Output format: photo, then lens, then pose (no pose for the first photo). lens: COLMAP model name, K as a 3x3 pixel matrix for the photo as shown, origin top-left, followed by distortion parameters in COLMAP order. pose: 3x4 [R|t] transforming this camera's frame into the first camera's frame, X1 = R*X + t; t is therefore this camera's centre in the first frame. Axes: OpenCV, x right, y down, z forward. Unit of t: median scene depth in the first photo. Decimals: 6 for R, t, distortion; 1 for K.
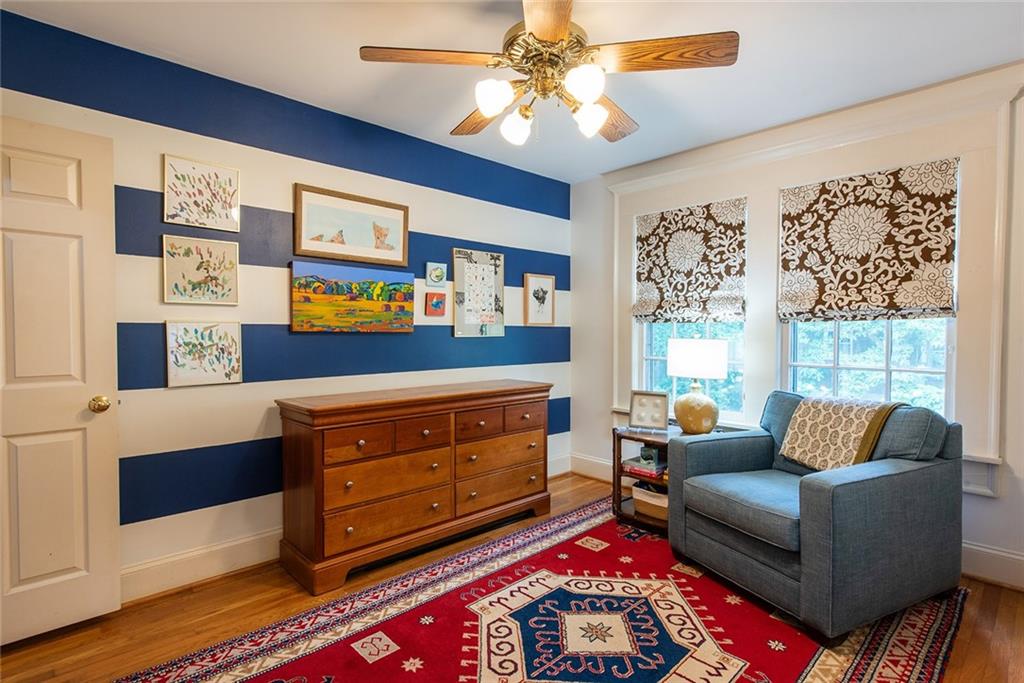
lens RADIAL K [[508.2, 0, 513.4], [0, 508.2, 342.6], [0, 0, 1]] dist [0.010383, -0.003186]
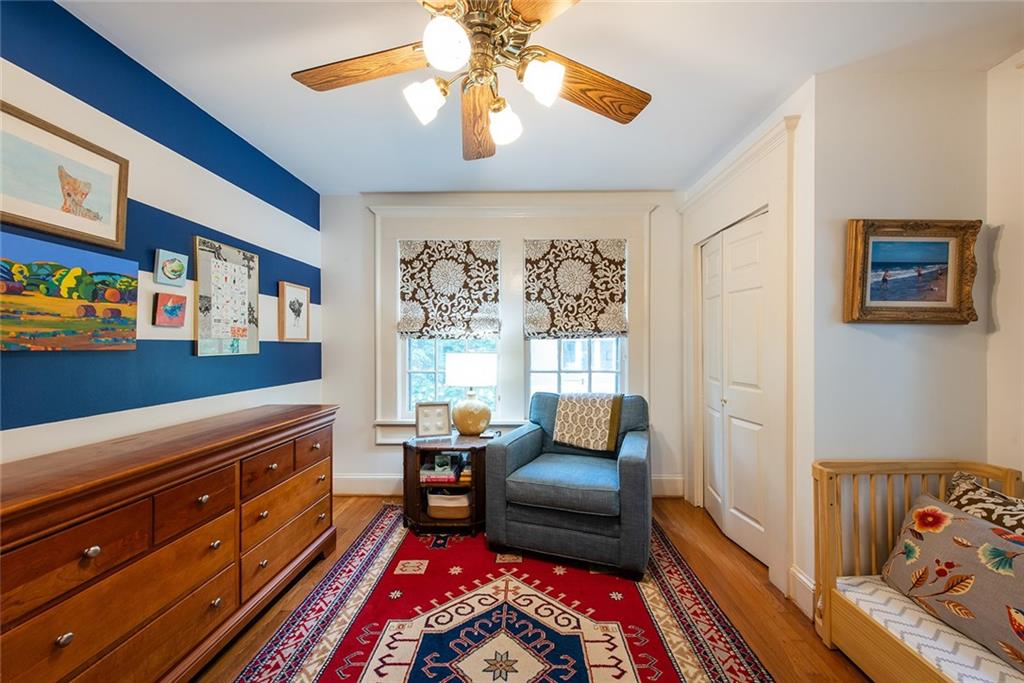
lens RADIAL K [[399.4, 0, 515.8], [0, 399.4, 343.7], [0, 0, 1]] dist [0.011173, -0.003809]
pose [[0.706878, 0.000564, 0.707335, -0.238906], [0.019459, 0.999606, -0.020244, -0.009183], [-0.707067, 0.028074, 0.706589, 0.303580]]
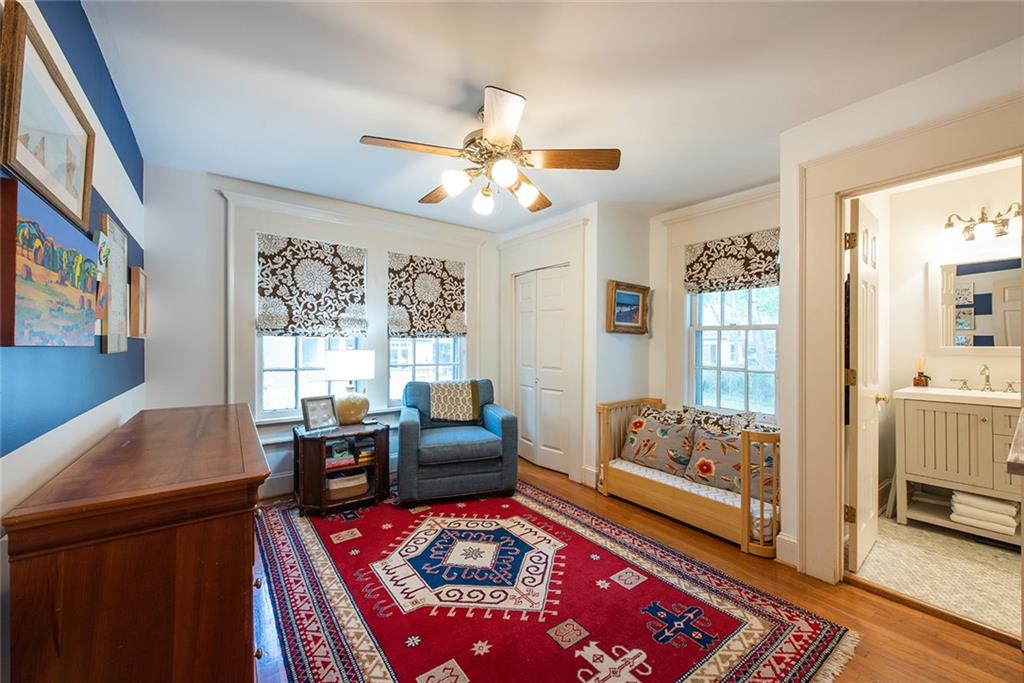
lens RADIAL K [[399.4, 0, 517.6], [0, 399.4, 344.1], [0, 0, 1]] dist [0.011173, -0.003809]
pose [[0.115133, 0.000343, 0.993350, -0.655631], [0.021782, 0.999759, -0.002870, -0.011033], [-0.993111, 0.021968, 0.115098, 0.507408]]
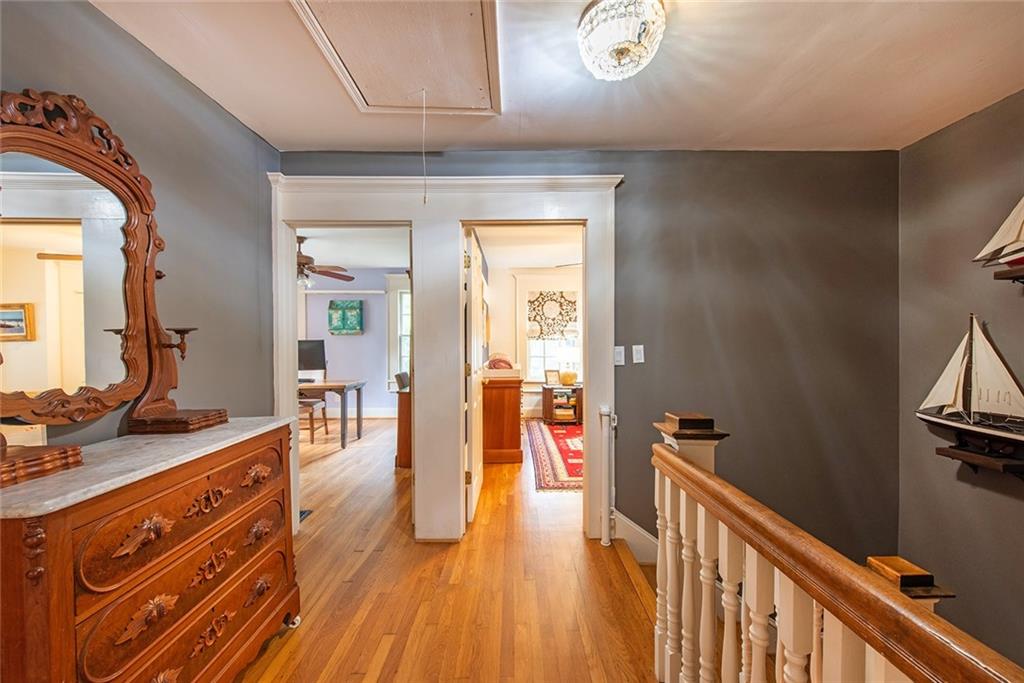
lens RADIAL K [[399.4, 0, 512.8], [0, 399.4, 345.1], [0, 0, 1]] dist [0.011173, -0.003809]
pose [[0.687405, -0.007101, 0.726239, -1.351409], [0.021730, 0.999706, -0.010793, -0.001466], [-0.725949, 0.023200, 0.687357, -0.153400]]
